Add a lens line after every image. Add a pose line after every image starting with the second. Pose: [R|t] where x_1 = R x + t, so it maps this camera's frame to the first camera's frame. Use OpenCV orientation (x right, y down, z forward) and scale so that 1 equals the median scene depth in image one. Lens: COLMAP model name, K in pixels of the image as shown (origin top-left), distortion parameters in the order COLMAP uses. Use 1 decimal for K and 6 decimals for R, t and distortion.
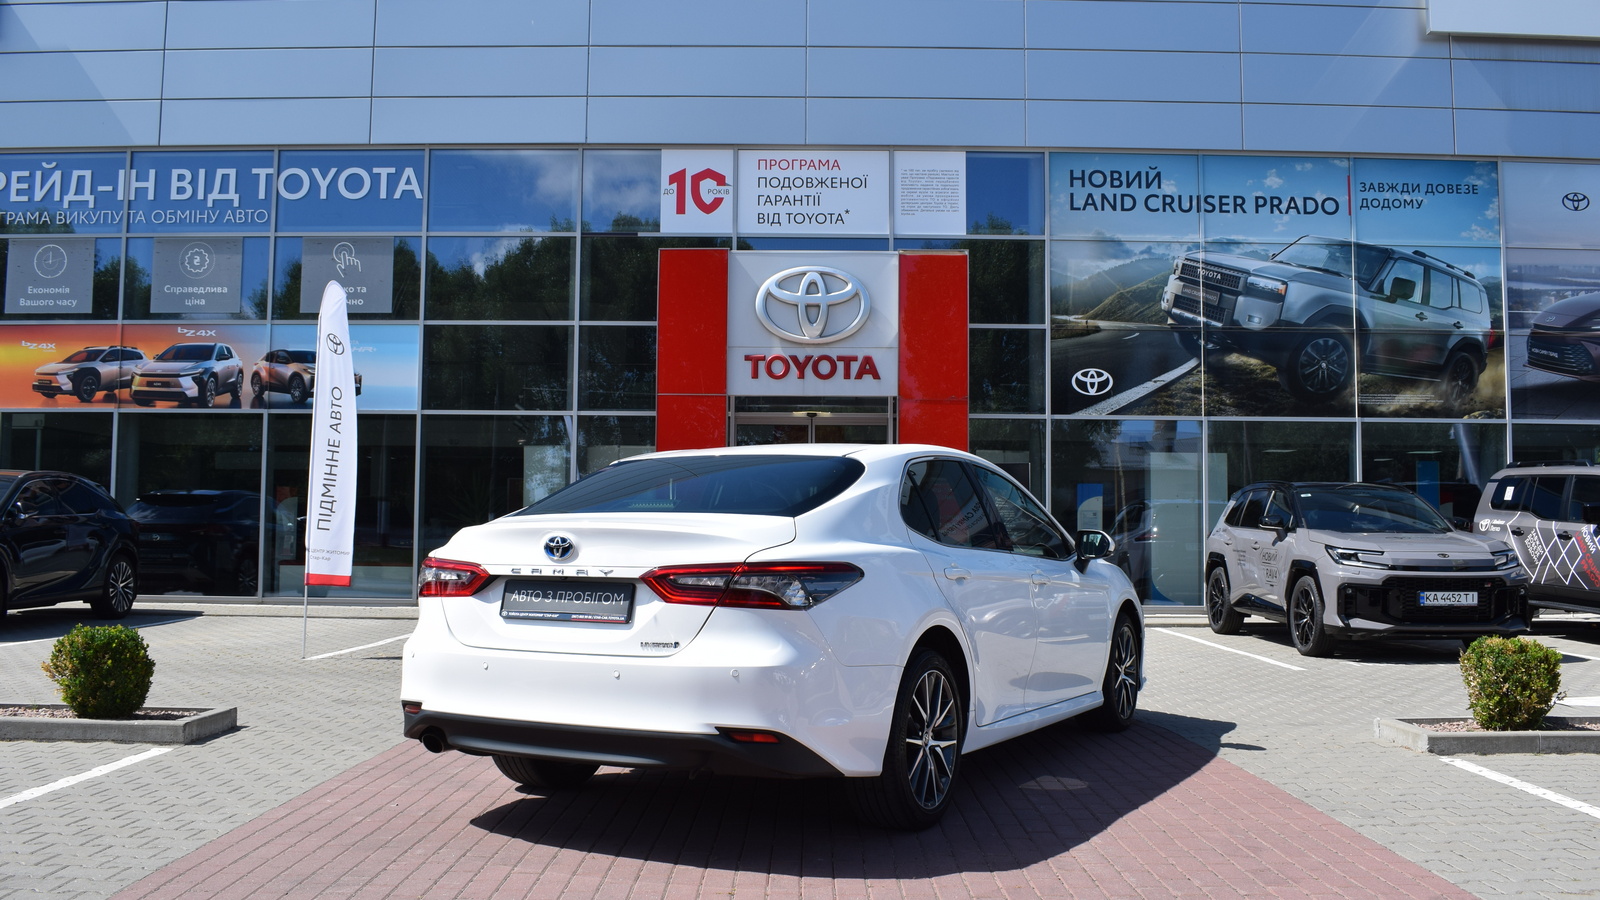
lens RADIAL K [[1452.4, 0, 802.6], [0, 1452.4, 445.2], [0, 0, 1]] dist [-0.088737, 0.016703]
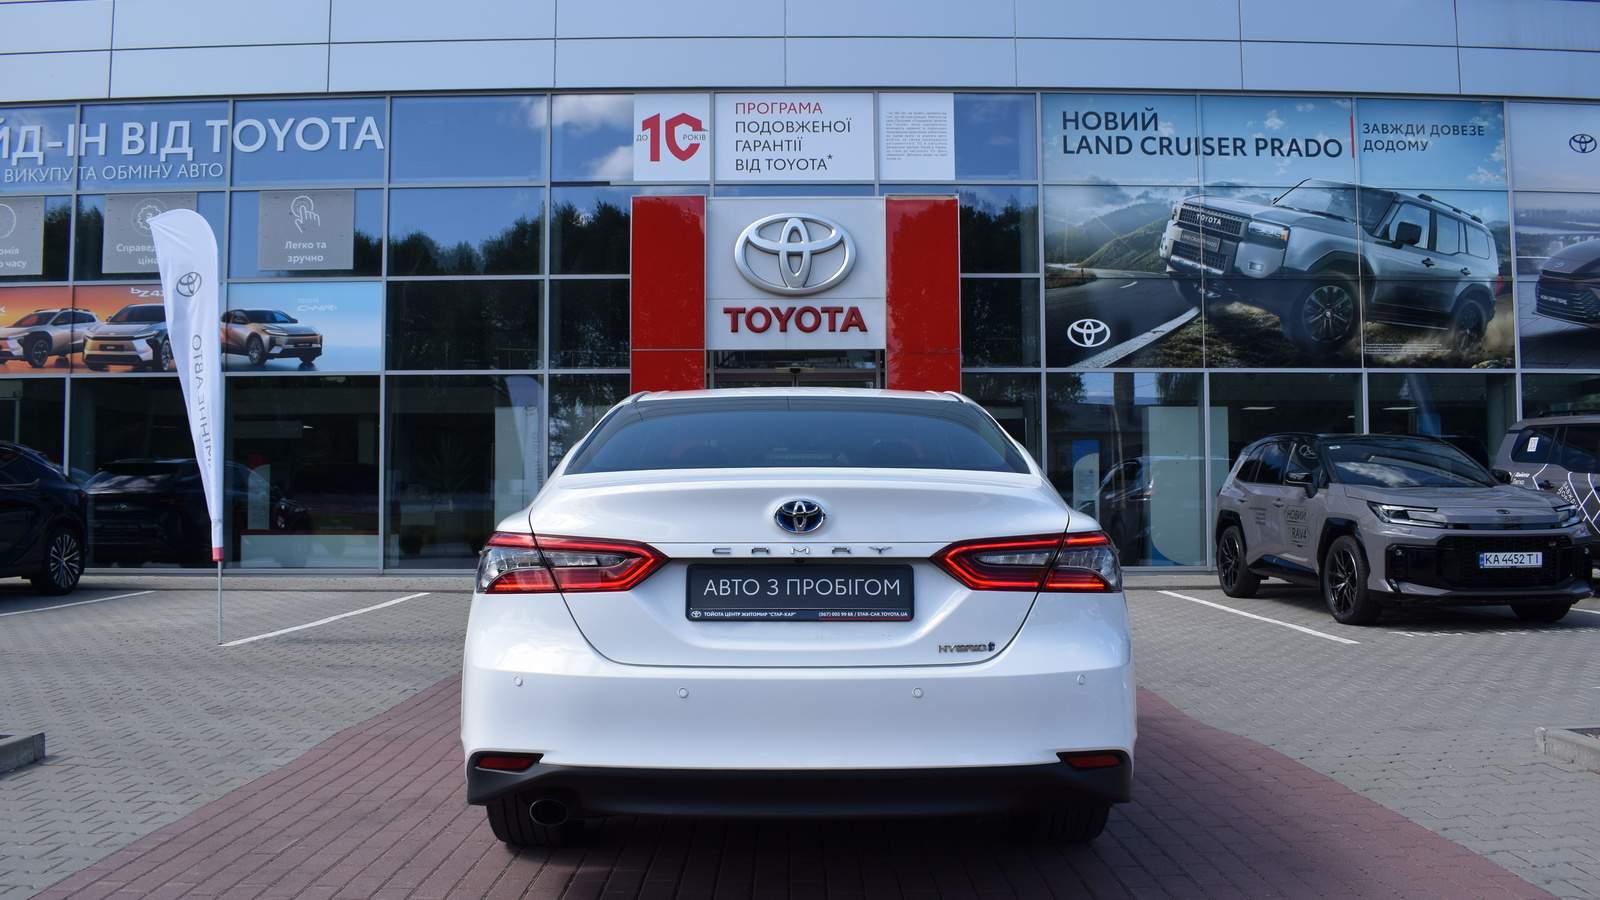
lens RADIAL K [[1254.6, 0, 800.0], [0, 1254.6, 450.0], [0, 0, 1]] dist [-0.096689, 0.014288]
pose [[0.999884, -0.011643, 0.009797, 0.000836], [0.011399, 0.999631, 0.024668, 0.010878], [-0.010080, -0.024553, 0.999648, 0.178262]]
